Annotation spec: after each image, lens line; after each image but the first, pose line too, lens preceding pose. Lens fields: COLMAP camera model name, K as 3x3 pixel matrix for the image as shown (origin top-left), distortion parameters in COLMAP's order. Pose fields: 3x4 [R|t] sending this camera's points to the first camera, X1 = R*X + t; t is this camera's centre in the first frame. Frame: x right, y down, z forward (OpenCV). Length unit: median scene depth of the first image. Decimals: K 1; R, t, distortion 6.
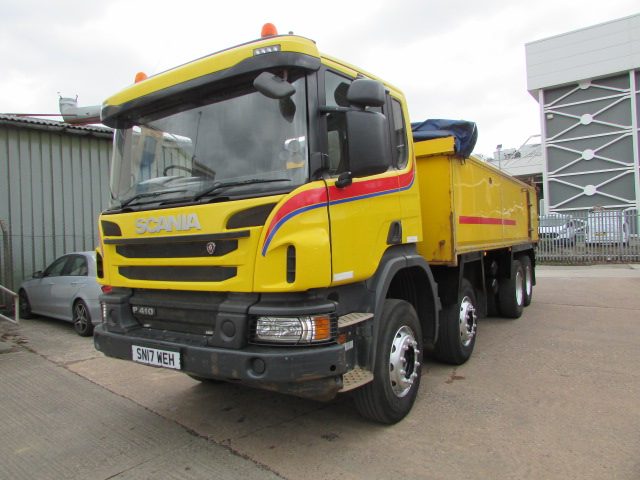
lens RADIAL K [[470.6, 0, 320.0], [0, 470.6, 240.0], [0, 0, 1]] dist [-0.037714, -0.005778]
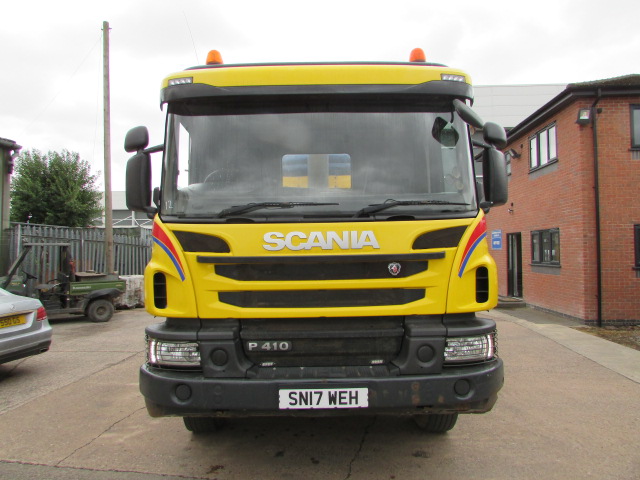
lens RADIAL K [[461.8, 0, 320.0], [0, 461.8, 240.0], [0, 0, 1]] dist [-0.029902, -0.001194]
pose [[0.823297, 0.044281, 0.565881, -0.844140], [-0.016170, 0.998377, -0.054598, 0.011480], [-0.567381, 0.035800, 0.822677, 0.316183]]
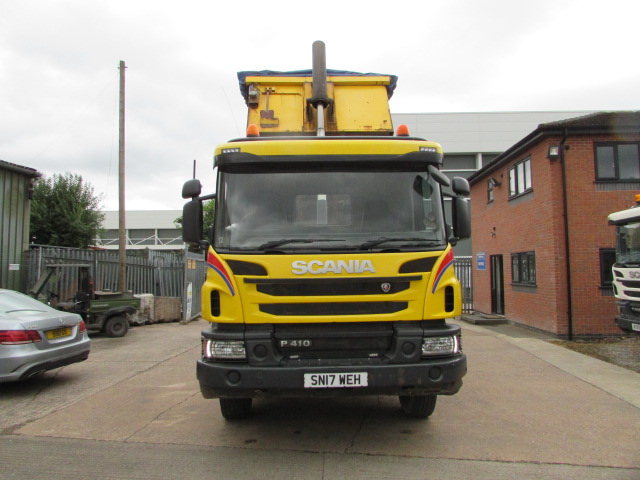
lens RADIAL K [[461.5, 0, 323.8], [0, 461.5, 243.4], [0, 0, 1]] dist [-0.012390, -0.000554]
pose [[0.808349, 0.065832, 0.585011, -1.086789], [-0.016292, 0.995849, -0.089552, 0.012133], [-0.588478, 0.062858, 0.806066, 0.061279]]
